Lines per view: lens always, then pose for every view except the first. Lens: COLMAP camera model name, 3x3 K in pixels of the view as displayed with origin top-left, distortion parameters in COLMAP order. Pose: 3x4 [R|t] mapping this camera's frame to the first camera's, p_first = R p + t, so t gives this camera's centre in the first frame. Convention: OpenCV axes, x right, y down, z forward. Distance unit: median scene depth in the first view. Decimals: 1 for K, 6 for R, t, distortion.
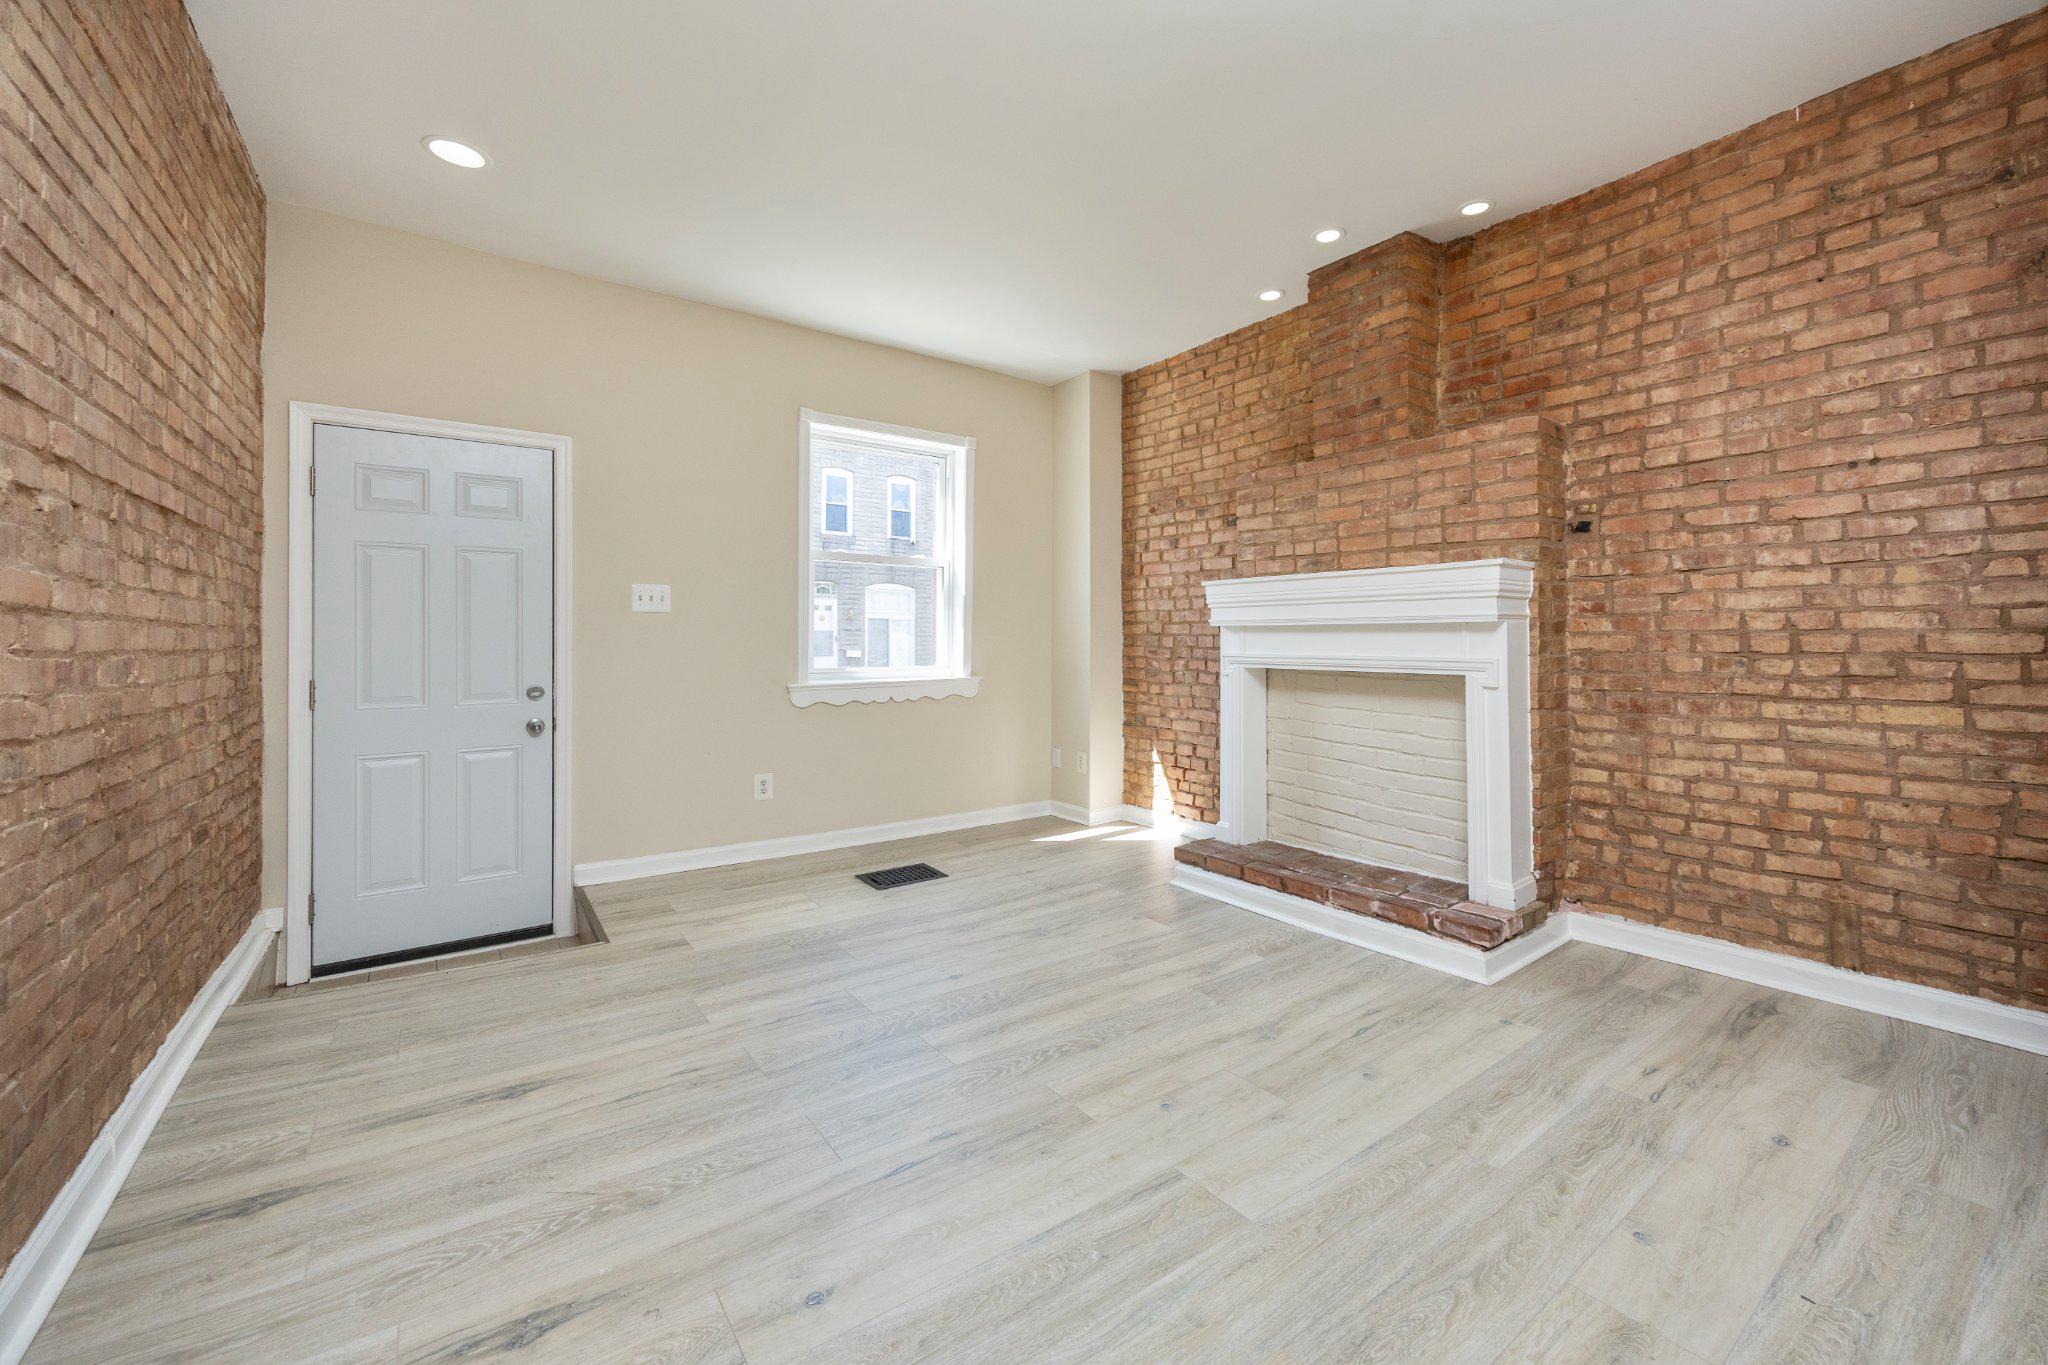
lens RADIAL K [[819.5, 0, 1055.4], [0, 819.5, 637.6], [0, 0, 1]] dist [-0.001535, 0.000006]
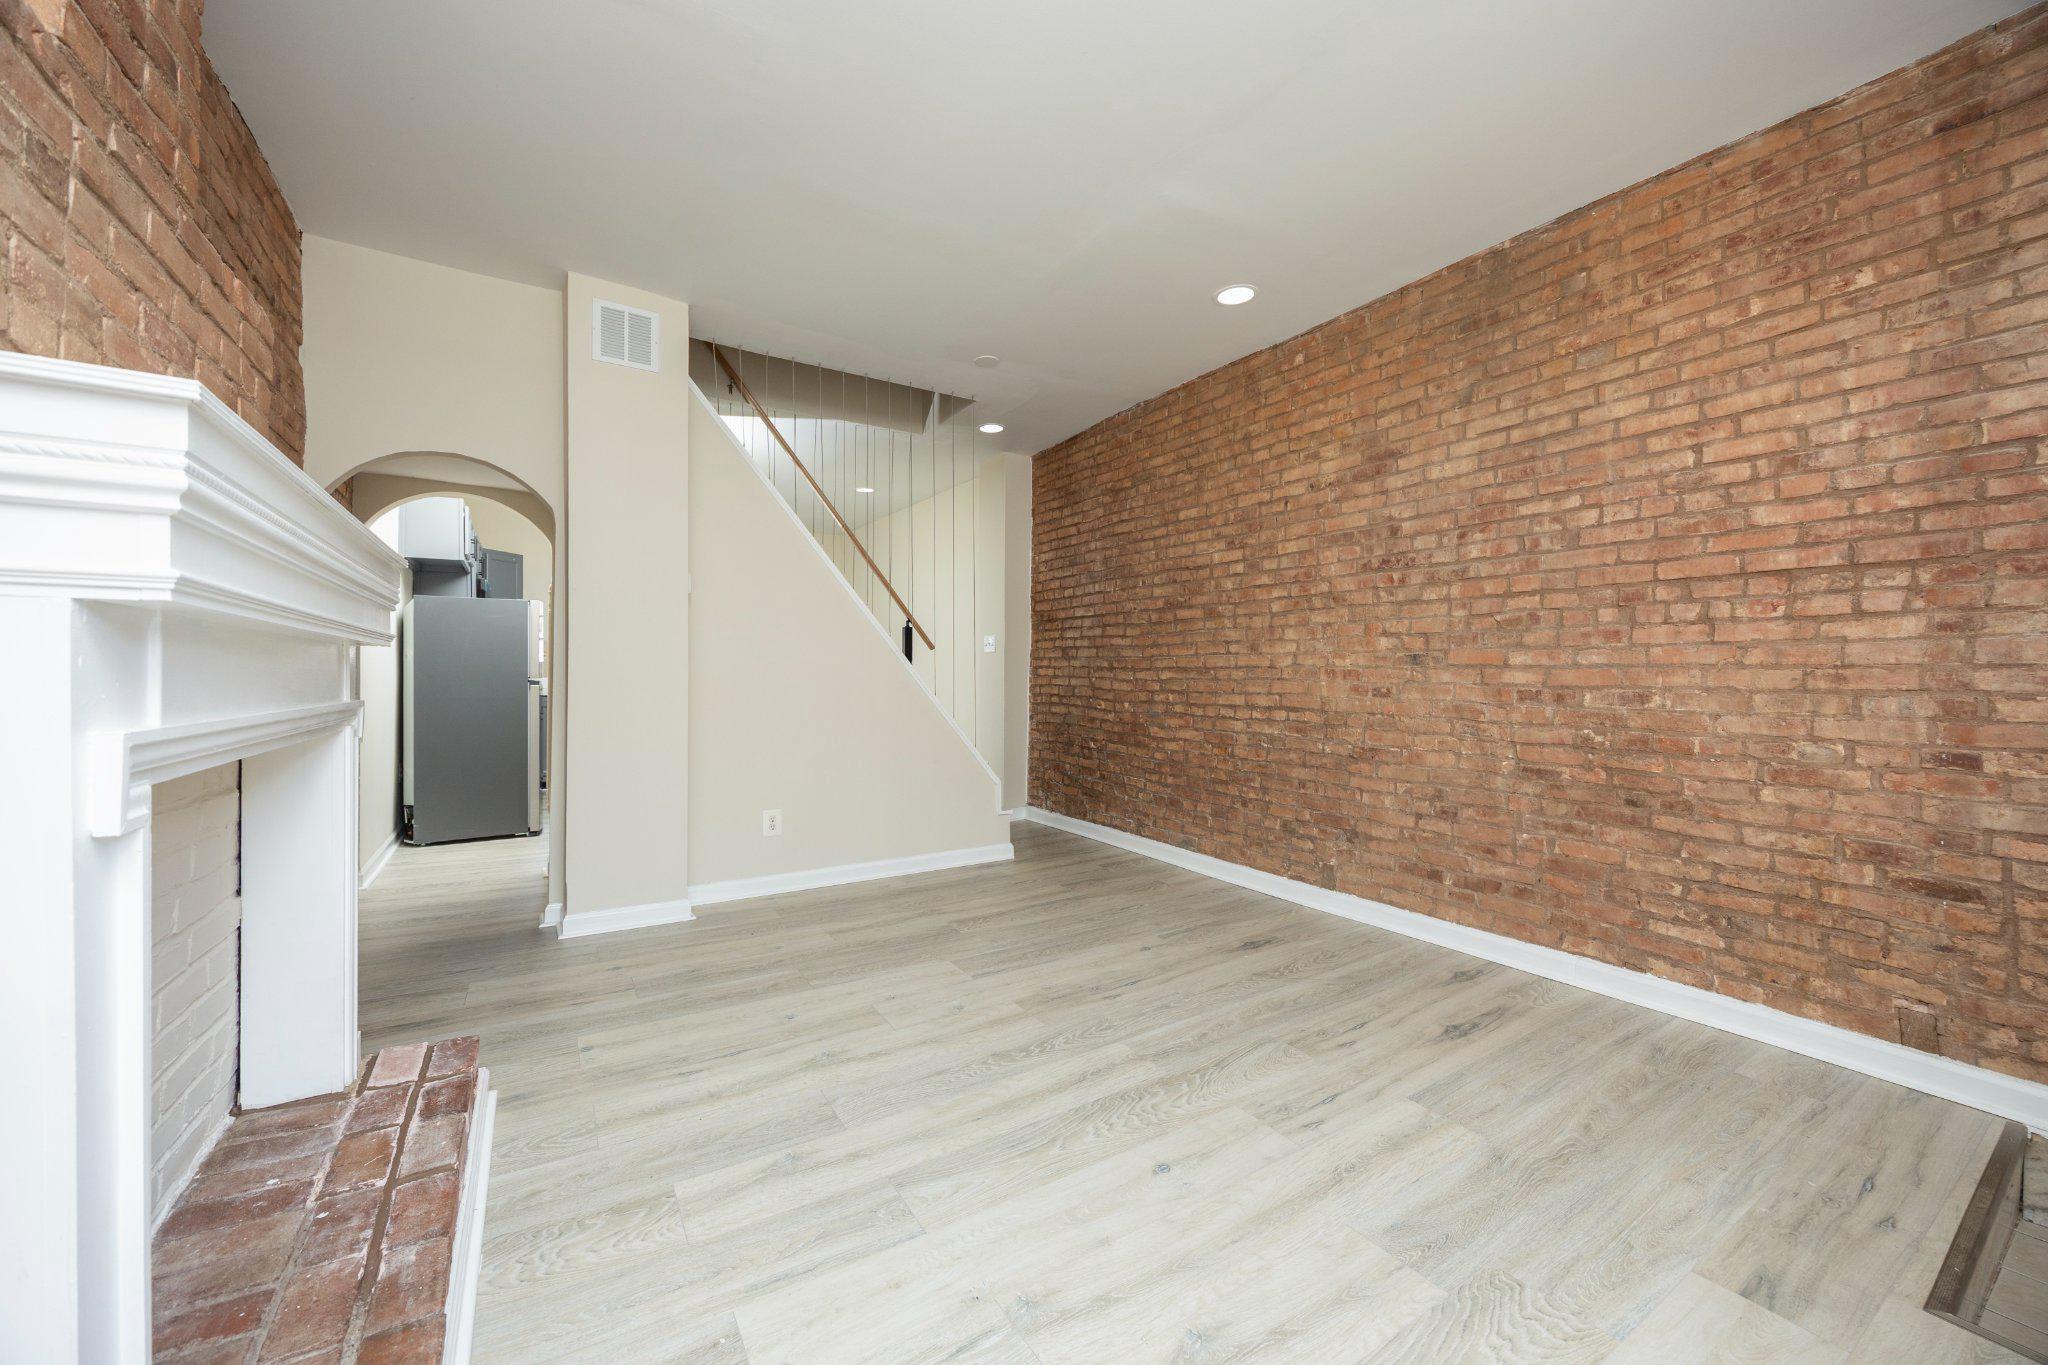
lens RADIAL K [[777.3, 0, 1015.8], [0, 777.3, 690.0], [0, 0, 1]] dist [-0.005220, 0.000199]
pose [[-0.995631, -0.006743, 0.093136, -0.052045], [-0.005748, 0.999924, 0.010941, 0.006694], [-0.093203, 0.010358, -0.995593, 1.473912]]
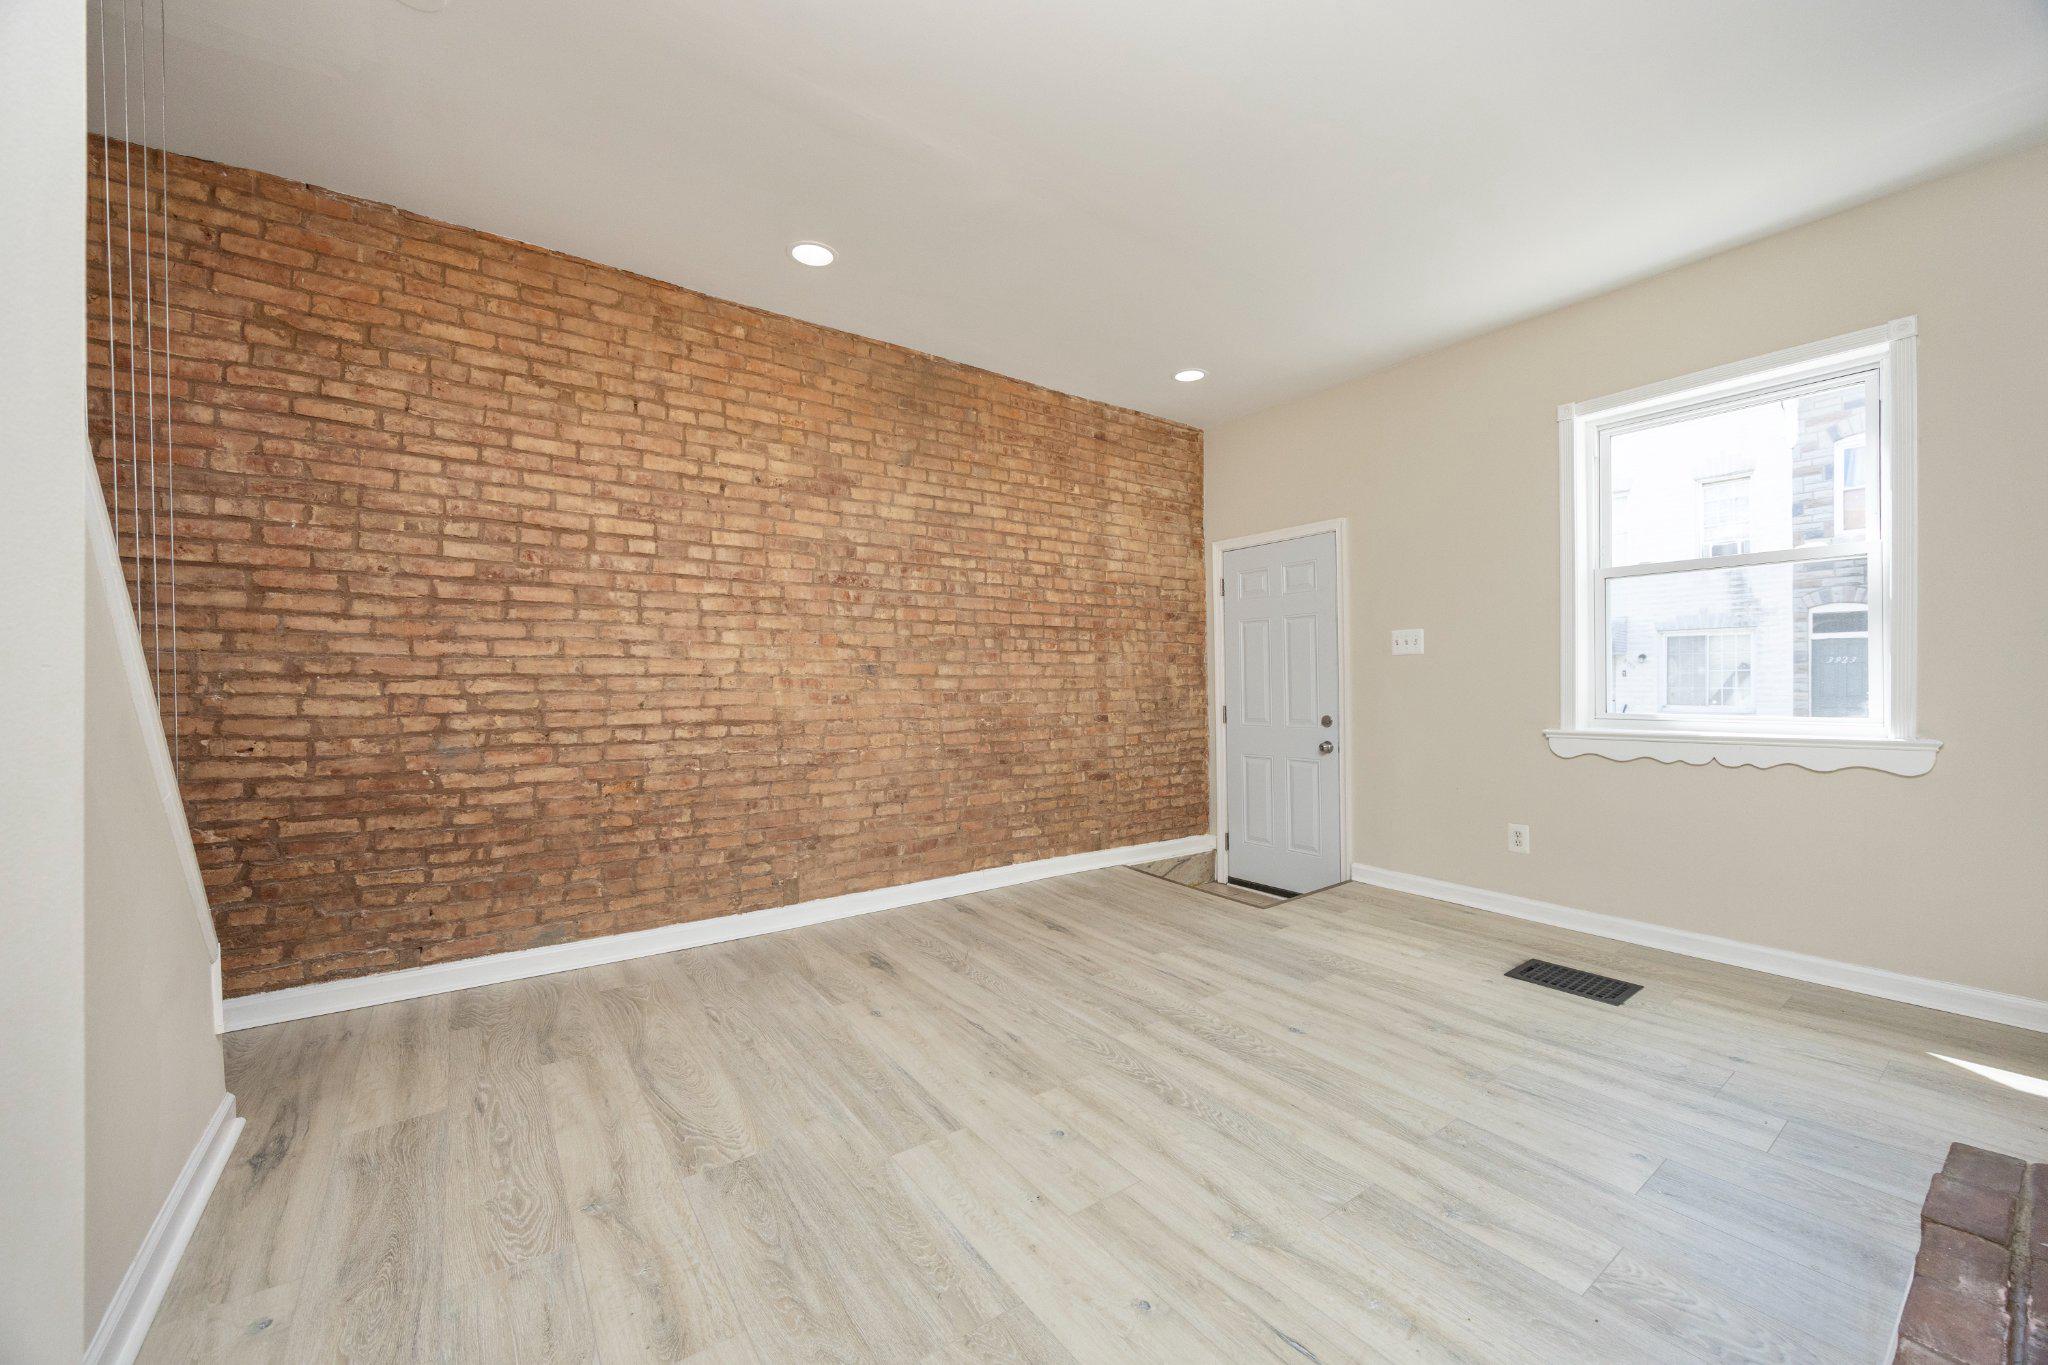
lens RADIAL K [[773.1, 0, 1013.8], [0, 773.1, 696.9], [0, 0, 1]] dist [-0.007256, -0.000001]
pose [[-0.025851, 0.017746, -0.999508, 0.705558], [0.015368, 0.999731, 0.017352, -0.001175], [0.999548, -0.014911, -0.026117, 0.621478]]
